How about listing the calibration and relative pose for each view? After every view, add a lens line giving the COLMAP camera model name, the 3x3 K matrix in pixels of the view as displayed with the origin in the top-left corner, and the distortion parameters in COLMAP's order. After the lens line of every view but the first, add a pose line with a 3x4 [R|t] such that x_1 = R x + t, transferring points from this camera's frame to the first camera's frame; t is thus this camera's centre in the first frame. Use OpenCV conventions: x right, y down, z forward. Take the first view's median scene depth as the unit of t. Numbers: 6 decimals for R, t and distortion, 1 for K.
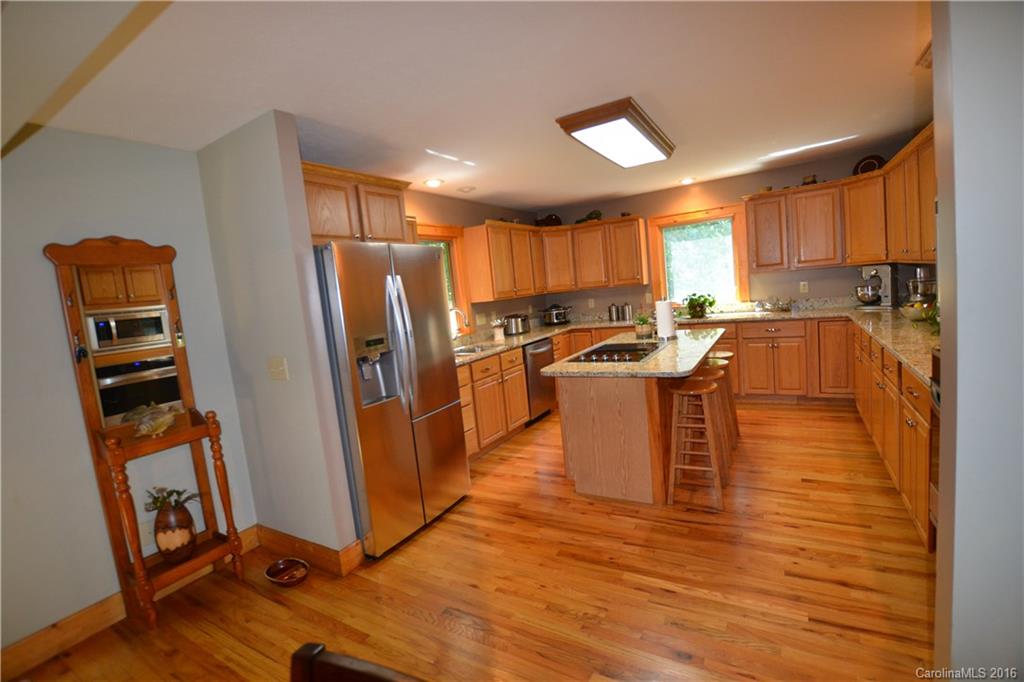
lens RADIAL K [[453.9, 0, 508.3], [0, 453.9, 338.2], [0, 0, 1]] dist [-0.031537, 0.000618]
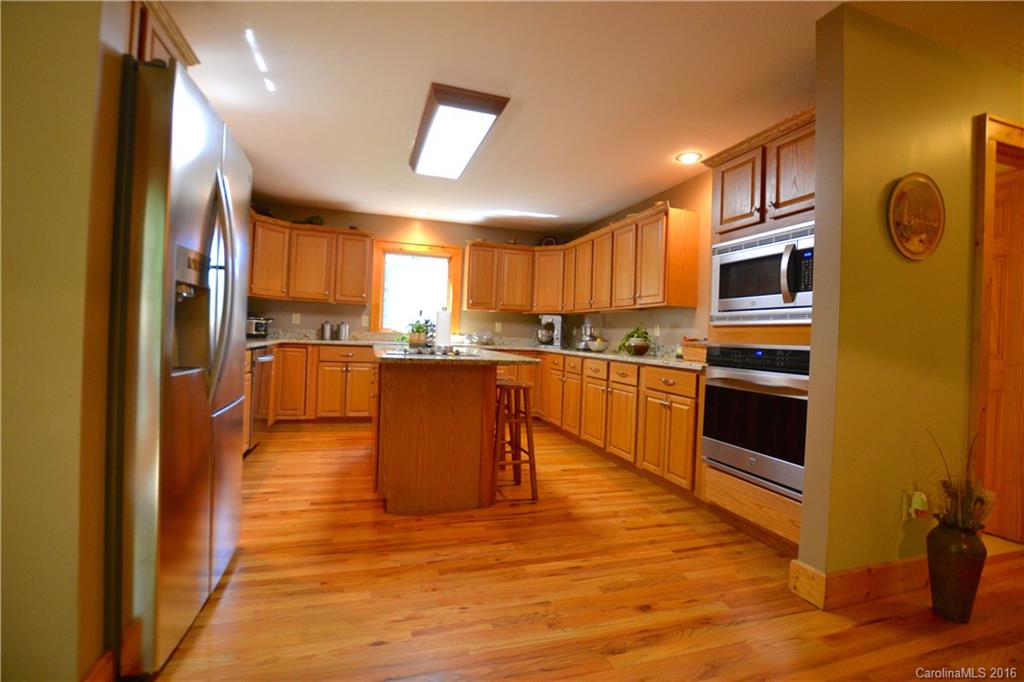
lens RADIAL K [[453.9, 0, 508.3], [0, 453.9, 338.2], [0, 0, 1]] dist [-0.031537, 0.000618]
pose [[0.661907, 0.122800, 0.739459, -0.386279], [-0.028205, 0.989871, -0.139138, 0.147092], [-0.749055, 0.071240, 0.658667, 0.300227]]
